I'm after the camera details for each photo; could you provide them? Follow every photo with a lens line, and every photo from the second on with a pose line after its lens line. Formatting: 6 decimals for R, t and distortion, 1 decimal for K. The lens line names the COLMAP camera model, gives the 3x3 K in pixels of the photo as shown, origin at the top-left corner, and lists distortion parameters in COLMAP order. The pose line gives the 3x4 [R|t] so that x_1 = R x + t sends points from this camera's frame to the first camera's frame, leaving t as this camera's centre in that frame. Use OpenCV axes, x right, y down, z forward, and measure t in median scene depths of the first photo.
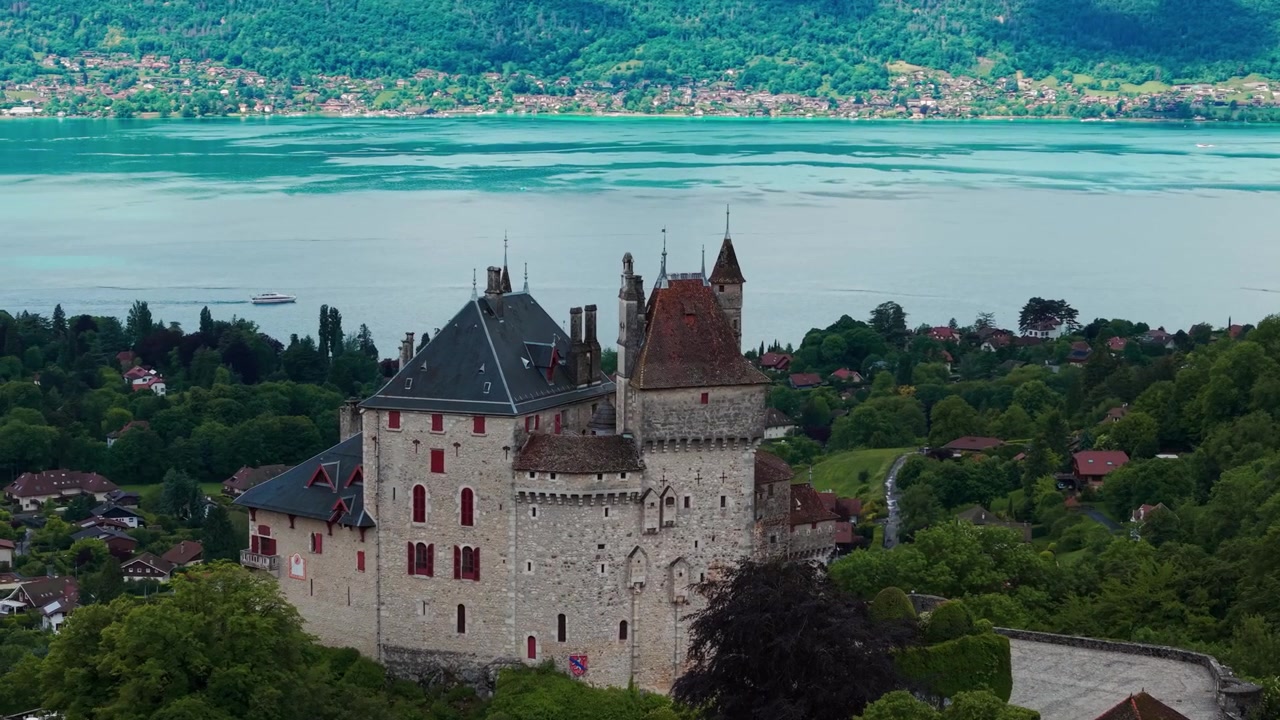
lens RADIAL K [[3126.2, 0, 640.0], [0, 3126.2, 360.0], [0, 0, 1]] dist [-0.183407, 0.490677]
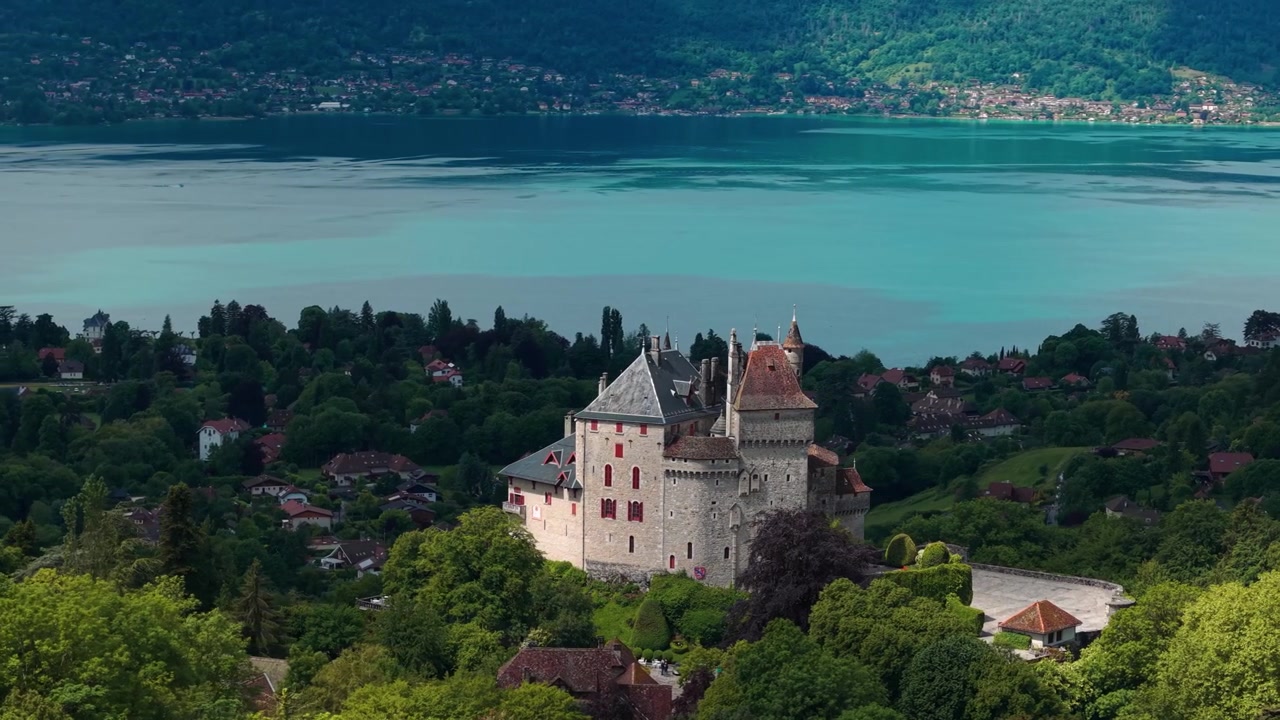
lens RADIAL K [[3126.2, 0, 640.0], [0, 3126.2, 360.0], [0, 0, 1]] dist [-0.183407, 0.490677]
pose [[0.995359, 0.017601, -0.094606, 0.015299], [-0.017296, 0.999842, 0.004046, -0.003423], [0.094663, -0.002391, 0.995507, -0.098789]]
